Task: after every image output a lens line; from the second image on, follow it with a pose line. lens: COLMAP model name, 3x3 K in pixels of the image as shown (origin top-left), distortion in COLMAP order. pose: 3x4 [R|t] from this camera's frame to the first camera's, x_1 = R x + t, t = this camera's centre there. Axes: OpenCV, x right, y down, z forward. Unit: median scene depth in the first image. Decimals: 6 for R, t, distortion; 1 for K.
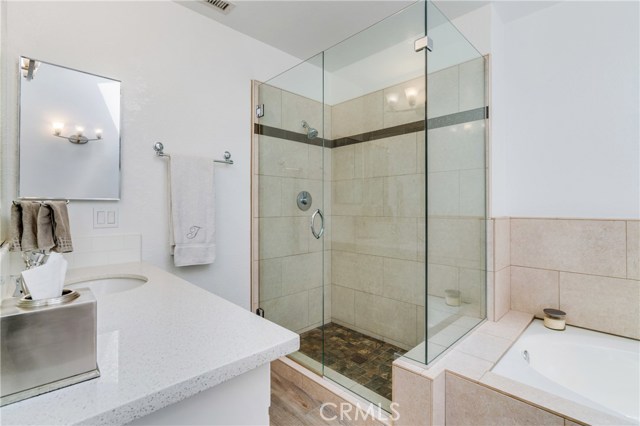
lens RADIAL K [[297.1, 0, 311.0], [0, 297.1, 206.3], [0, 0, 1]] dist [-0.004467, 0.004276]
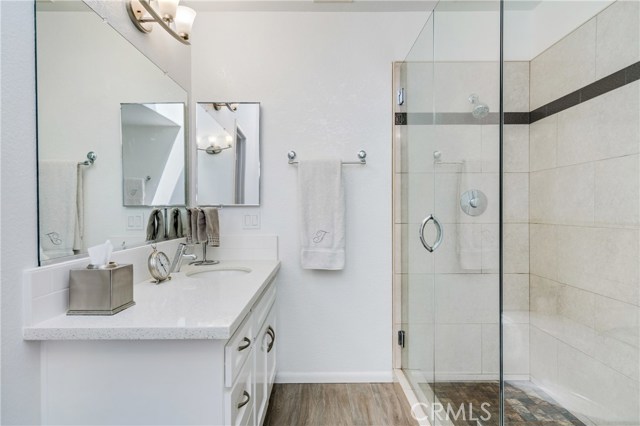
lens RADIAL K [[376.0, 0, 321.4], [0, 376.0, 212.3], [0, 0, 1]] dist [0.013708, -0.000760]
pose [[0.734645, 0.003477, -0.678442, 0.449239], [0.003577, 0.999953, 0.008999, -0.005630], [0.678442, -0.009038, 0.734598, 0.068964]]
